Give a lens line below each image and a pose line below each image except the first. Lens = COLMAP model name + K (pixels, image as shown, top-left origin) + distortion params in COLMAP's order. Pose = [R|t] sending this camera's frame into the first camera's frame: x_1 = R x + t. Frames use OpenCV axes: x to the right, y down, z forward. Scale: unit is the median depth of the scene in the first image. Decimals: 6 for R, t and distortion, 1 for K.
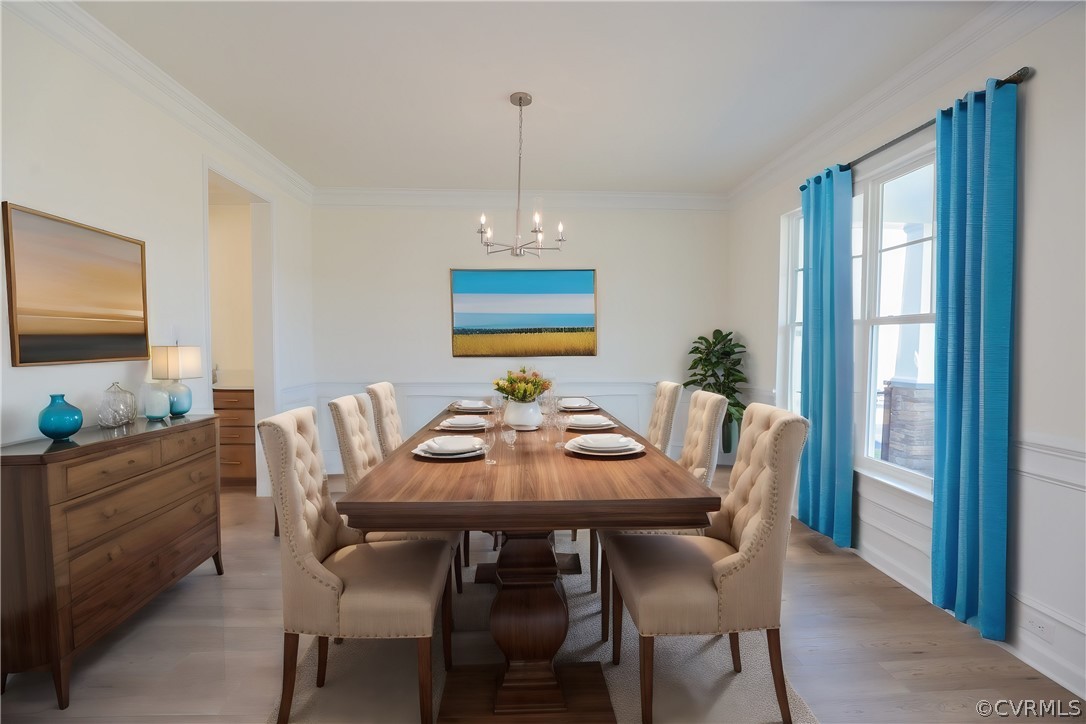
lens RADIAL K [[501.2, 0, 535.6], [0, 501.2, 367.6], [0, 0, 1]] dist [-0.036409, -0.000198]
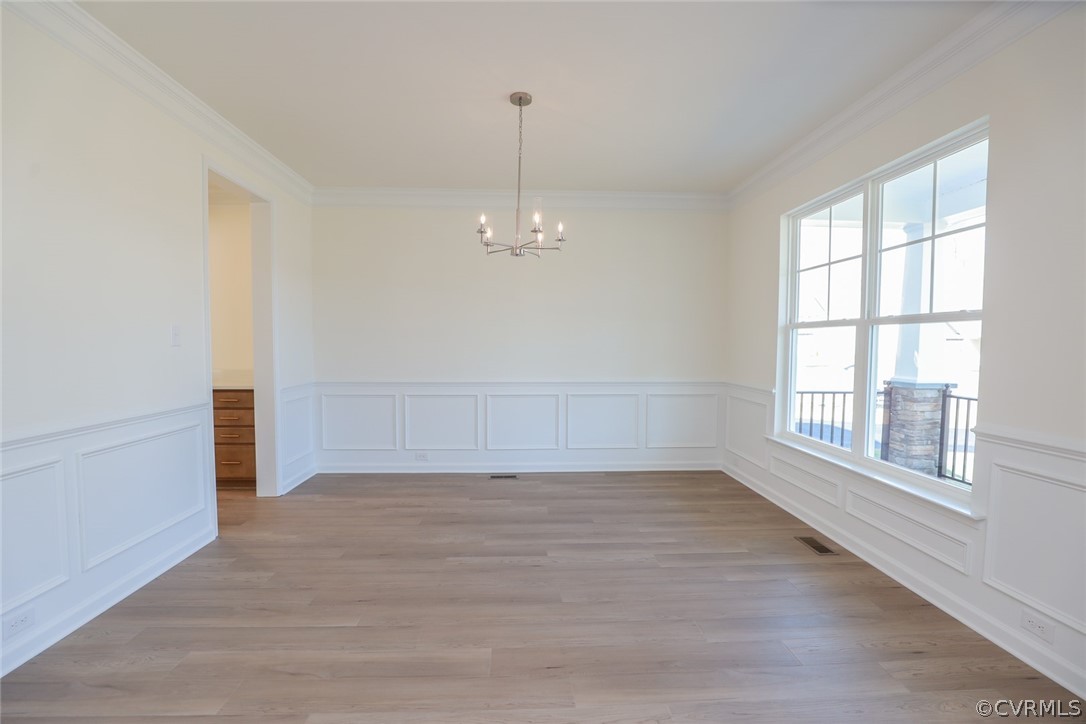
lens RADIAL K [[503.3, 0, 538.6], [0, 503.3, 367.7], [0, 0, 1]] dist [-0.036832, 0.004681]
pose [[0.999982, -0.000400, 0.005917, 0.000128], [0.000400, 1.000000, 0.000084, 0.000181], [-0.005917, -0.000081, 0.999982, -0.004124]]
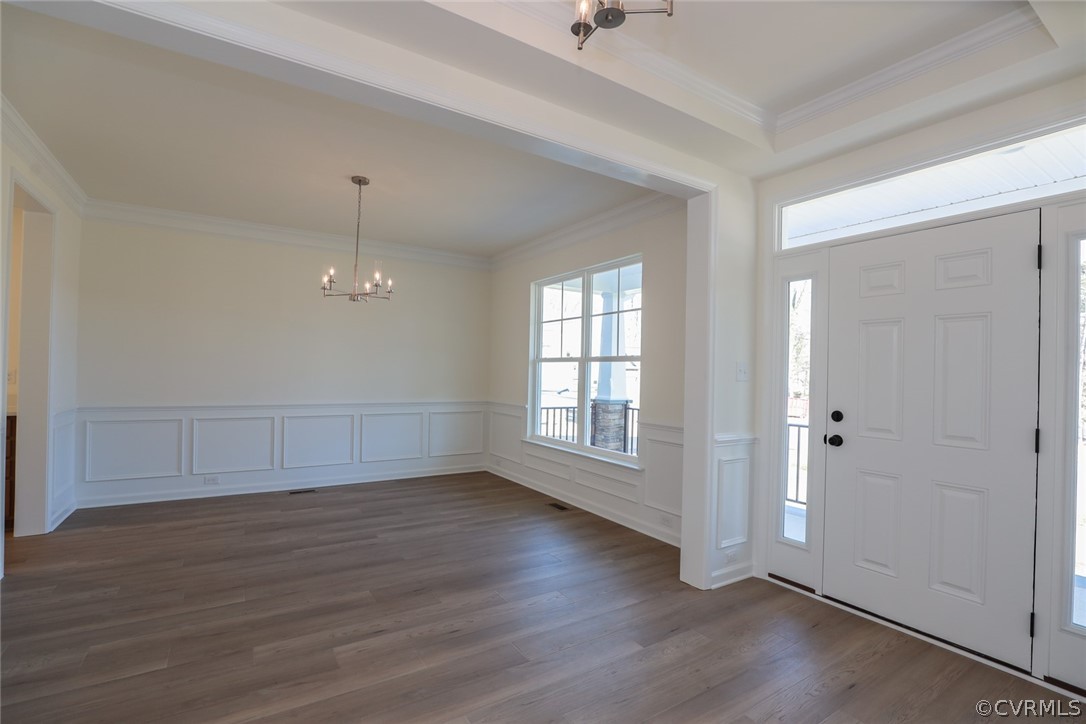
lens RADIAL K [[503.3, 0, 553.9], [0, 503.3, 362.1], [0, 0, 1]] dist [-0.036832, 0.004681]
pose [[0.851240, 0.023788, 0.524236, -0.308741], [0.009779, 0.998080, -0.061168, 0.016089], [-0.524685, 0.057195, 0.849373, -0.385181]]
